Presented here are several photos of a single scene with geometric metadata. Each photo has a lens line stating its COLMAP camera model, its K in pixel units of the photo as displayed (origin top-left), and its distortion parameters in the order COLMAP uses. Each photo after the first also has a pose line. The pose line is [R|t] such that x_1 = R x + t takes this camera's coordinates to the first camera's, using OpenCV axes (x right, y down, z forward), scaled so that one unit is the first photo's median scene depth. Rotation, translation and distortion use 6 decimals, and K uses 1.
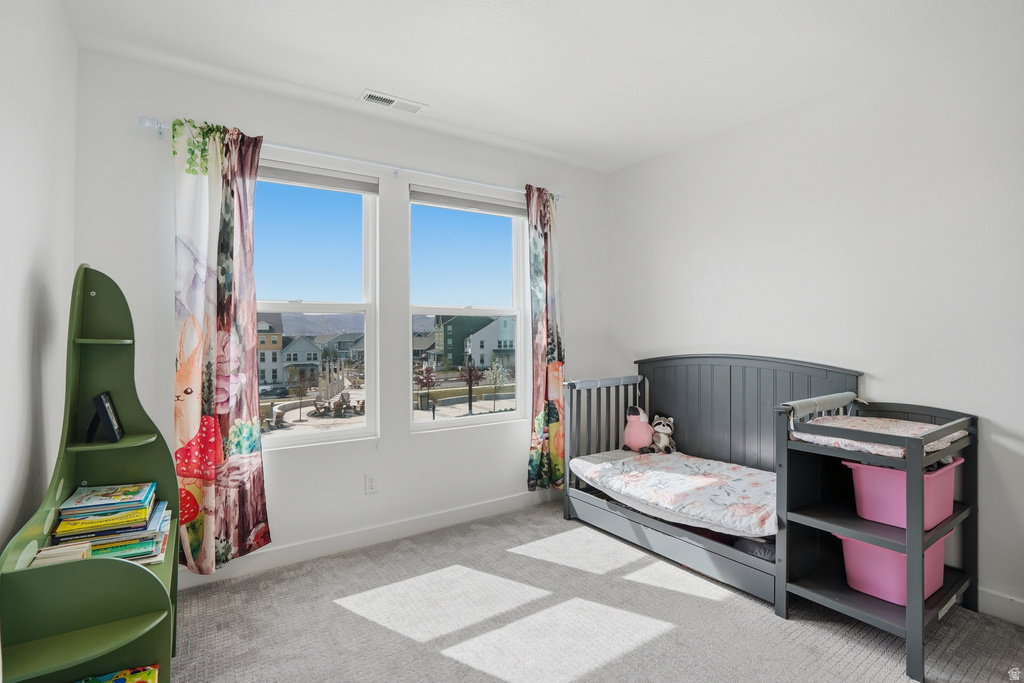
lens RADIAL K [[493.7, 0, 508.6], [0, 493.7, 332.5], [0, 0, 1]] dist [-0.004920, 0.000644]
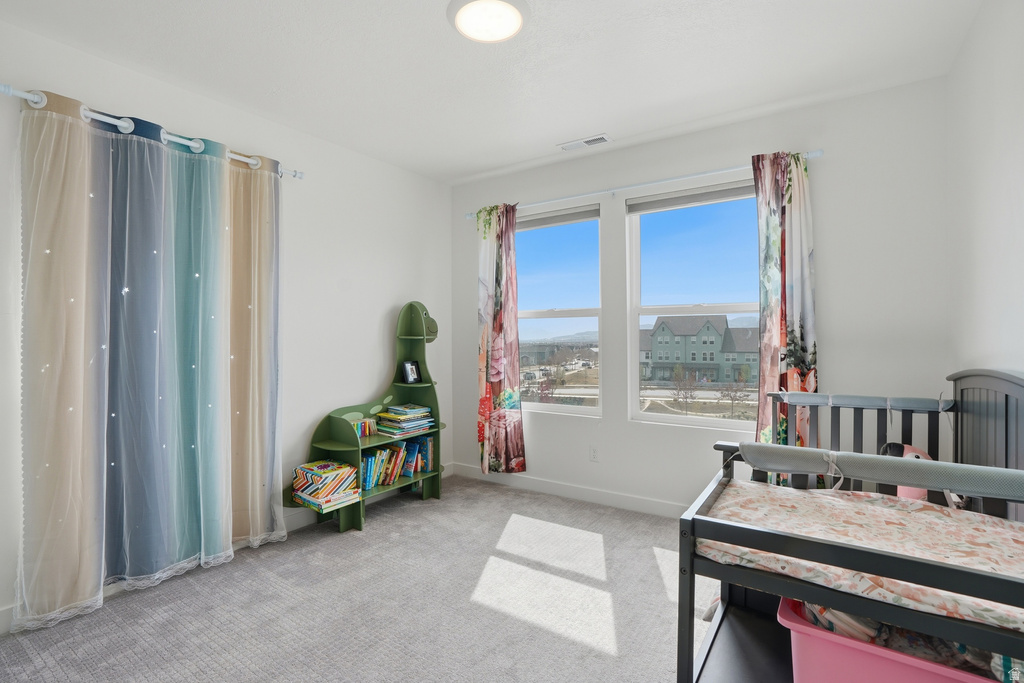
lens RADIAL K [[493.7, 0, 512.6], [0, 493.7, 347.4], [0, 0, 1]] dist [-0.004920, 0.000644]
pose [[0.386981, 0.023988, -0.921776, 0.926388], [0.004272, 0.999604, 0.027807, 0.004325], [0.922078, -0.014699, 0.386725, 0.403197]]
